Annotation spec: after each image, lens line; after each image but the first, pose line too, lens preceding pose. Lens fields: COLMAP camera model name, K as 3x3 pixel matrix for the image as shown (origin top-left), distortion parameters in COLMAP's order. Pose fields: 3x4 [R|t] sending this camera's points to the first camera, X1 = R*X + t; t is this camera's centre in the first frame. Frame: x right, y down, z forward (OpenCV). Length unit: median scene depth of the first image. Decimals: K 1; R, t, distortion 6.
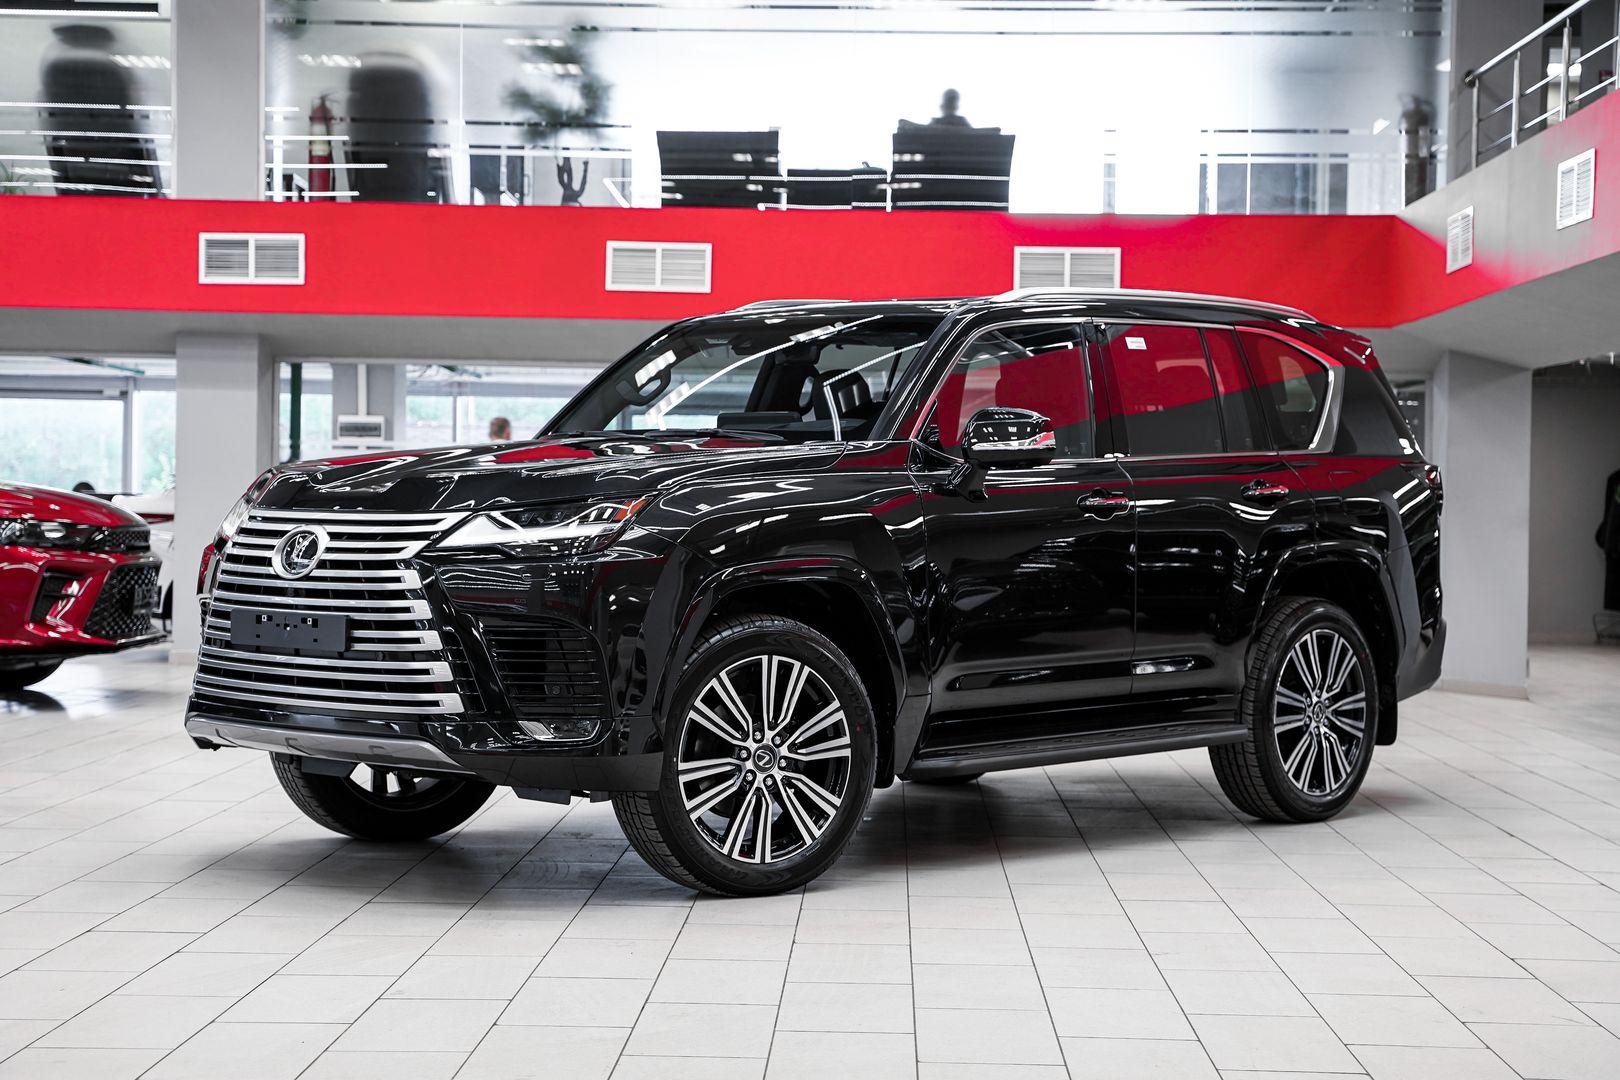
lens RADIAL K [[2717.7, 0, 810.0], [0, 2717.7, 540.0], [0, 0, 1]] dist [0.165228, 0.266864]
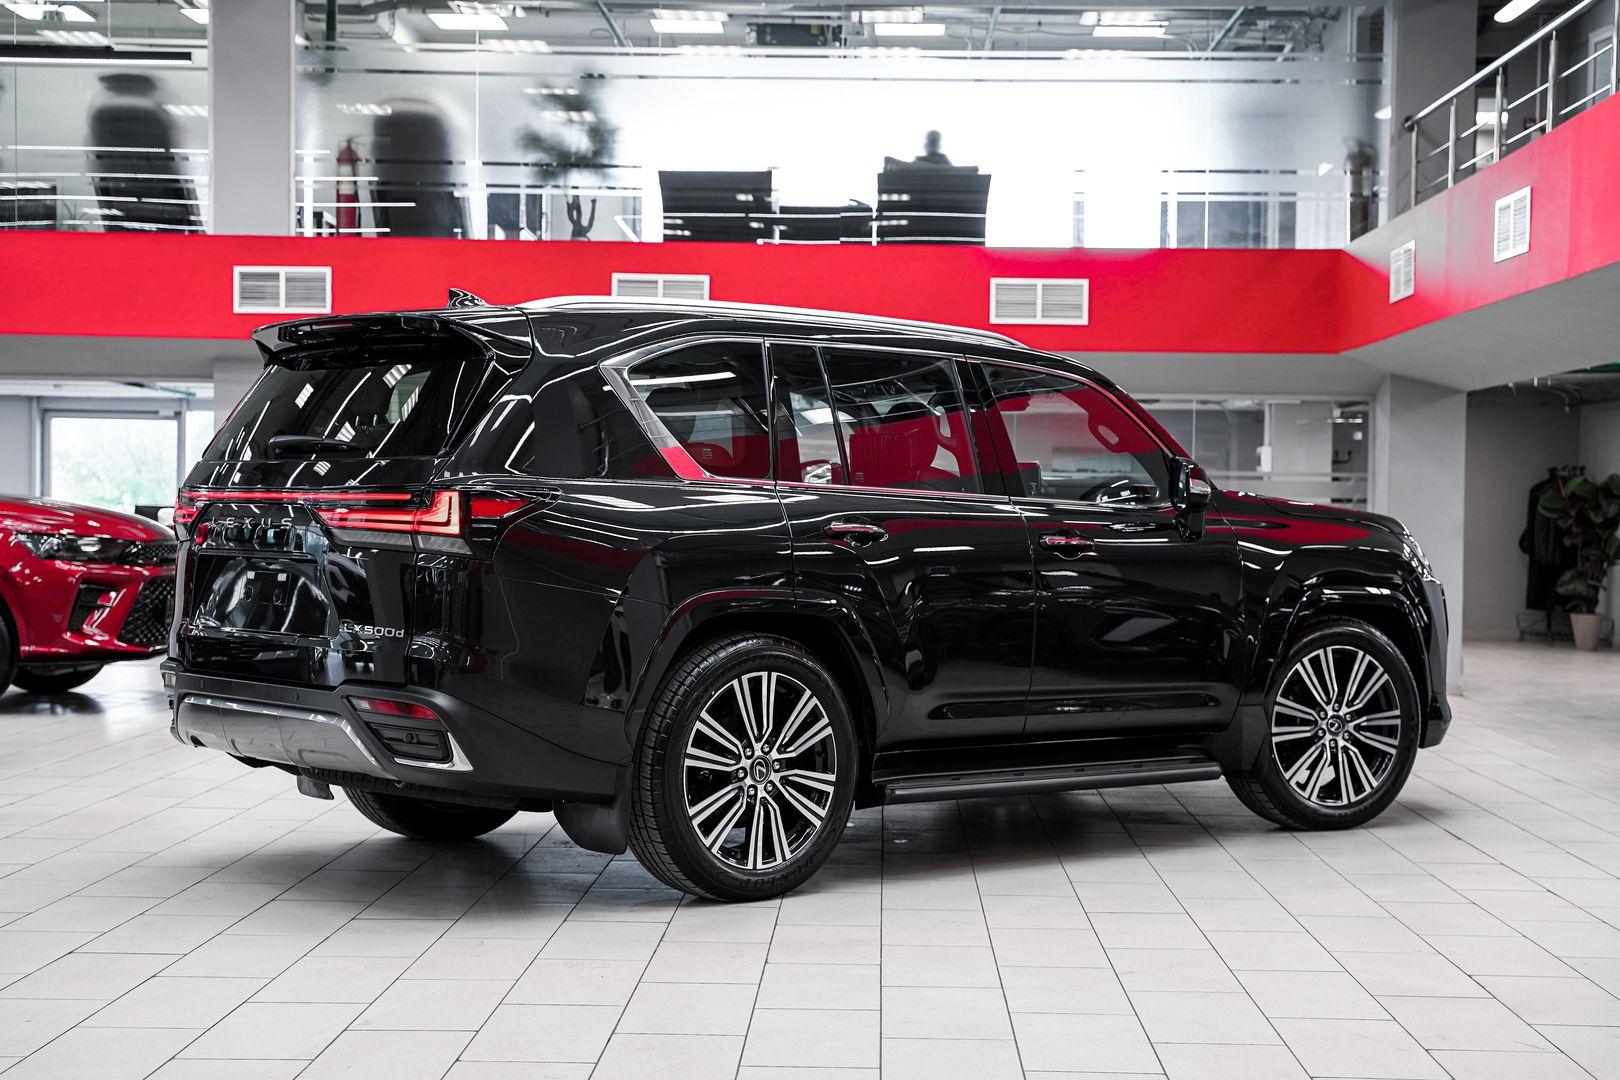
lens RADIAL K [[2420.9, 0, 830.8], [0, 2420.9, 560.9], [0, 0, 1]] dist [0.125570, 0.036644]
pose [[0.999973, -0.001673, 0.007141, 0.005707], [0.001613, 0.999963, 0.008407, -0.004563], [-0.007155, -0.008396, 0.999939, 0.046188]]
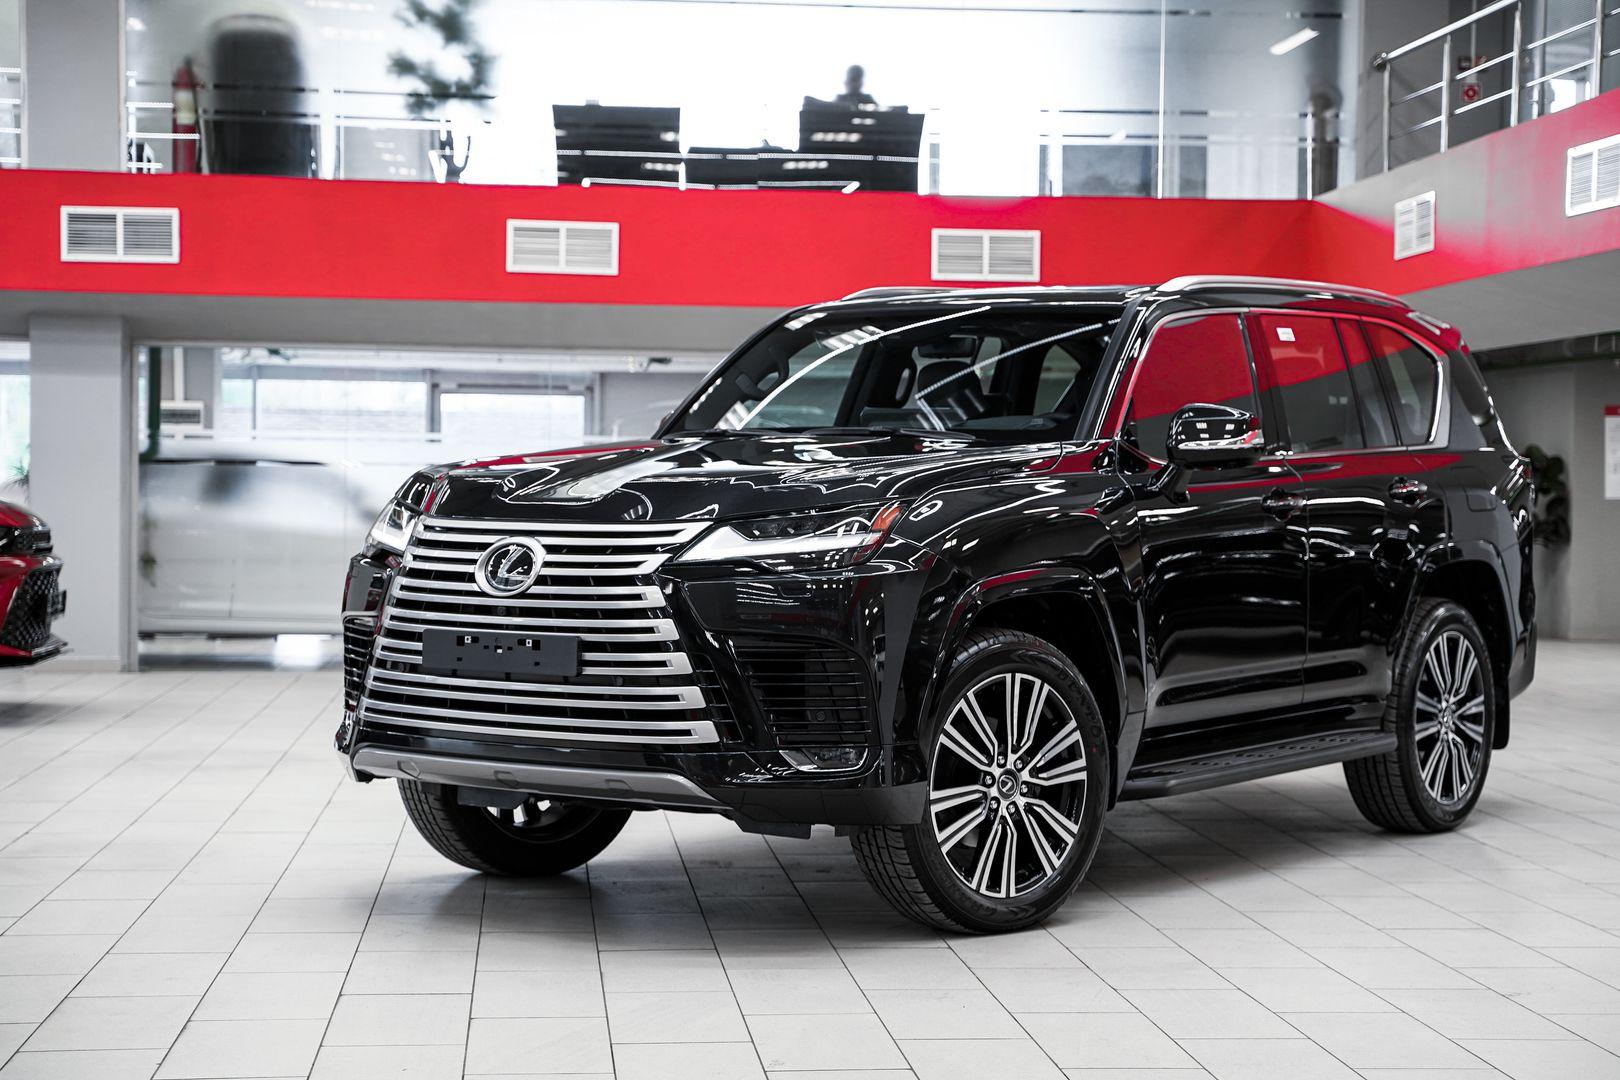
lens RADIAL K [[2731.6, 0, 810.0], [0, 2731.6, 540.0], [0, 0, 1]] dist [0.221541, 0.060318]
pose [[0.991926, -0.007946, 0.126569, -0.107844], [0.007013, 0.999945, 0.007816, -0.005809], [-0.126625, -0.006865, 0.991927, 0.043971]]
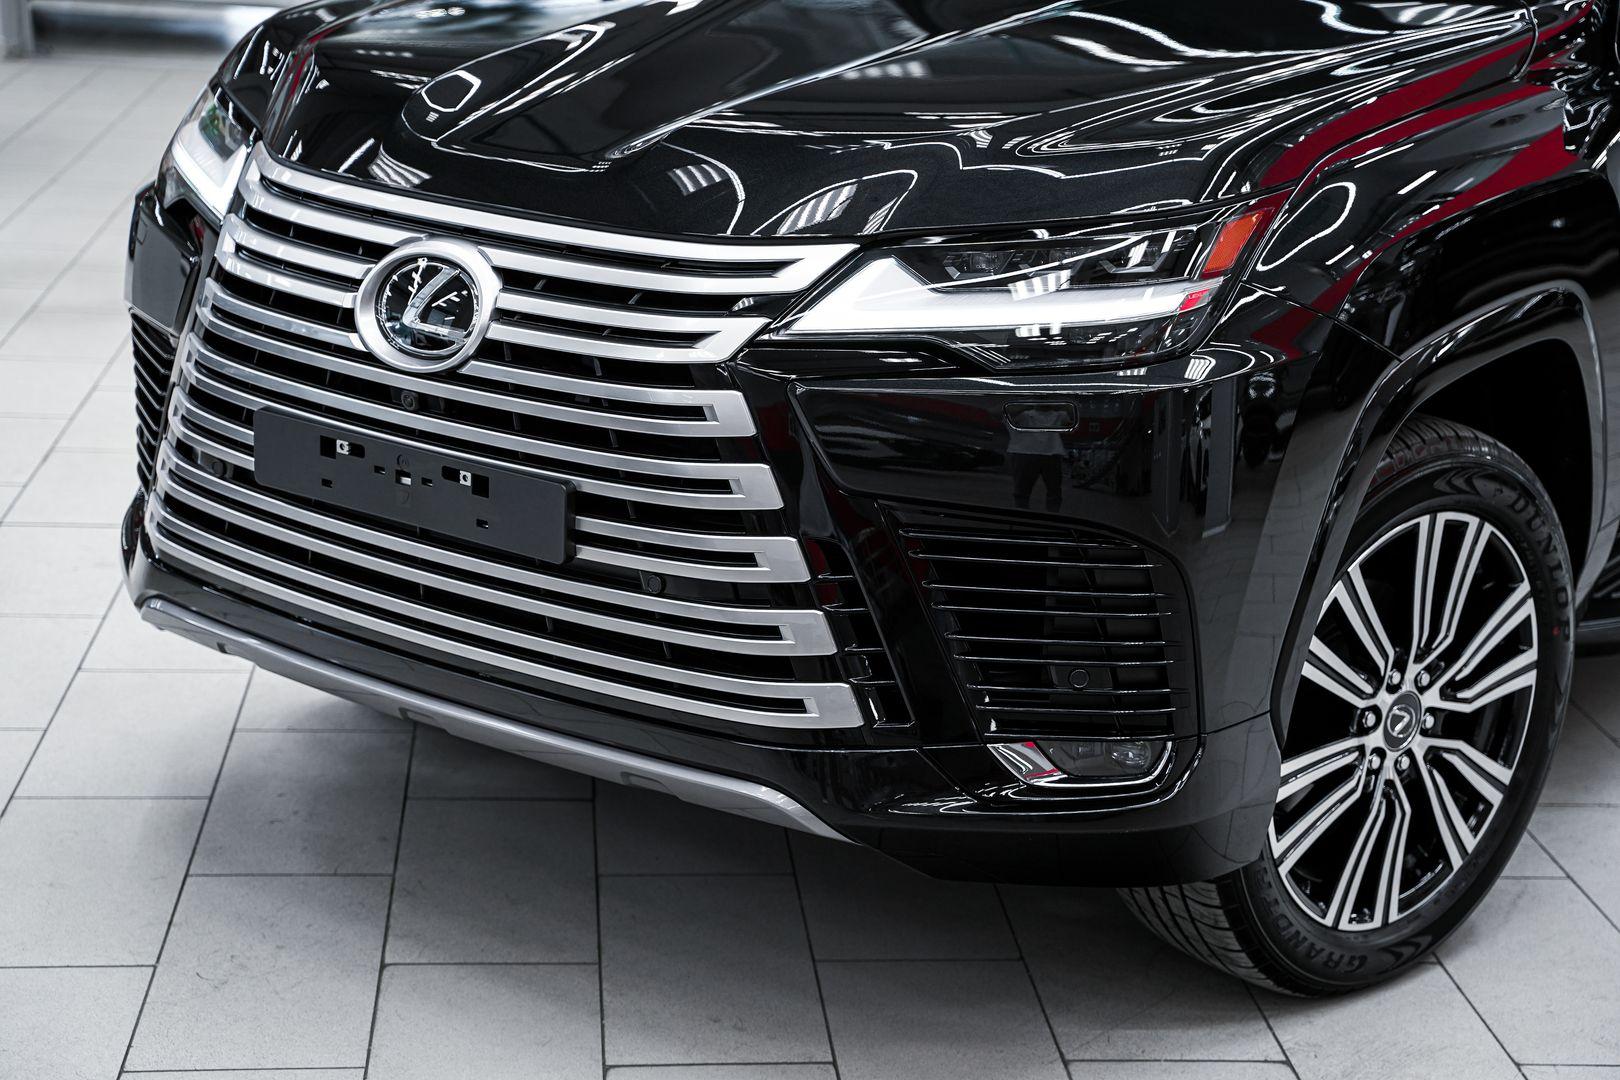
lens RADIAL K [[2615.4, 0, 810.0], [0, 2615.4, 540.0], [0, 0, 1]] dist [0.111026, -0.009503]
pose [[0.992579, -0.012490, 0.120955, -0.094055], [-0.022529, 0.958600, 0.283865, -0.042403], [-0.119493, -0.284483, 0.951205, 0.311588]]
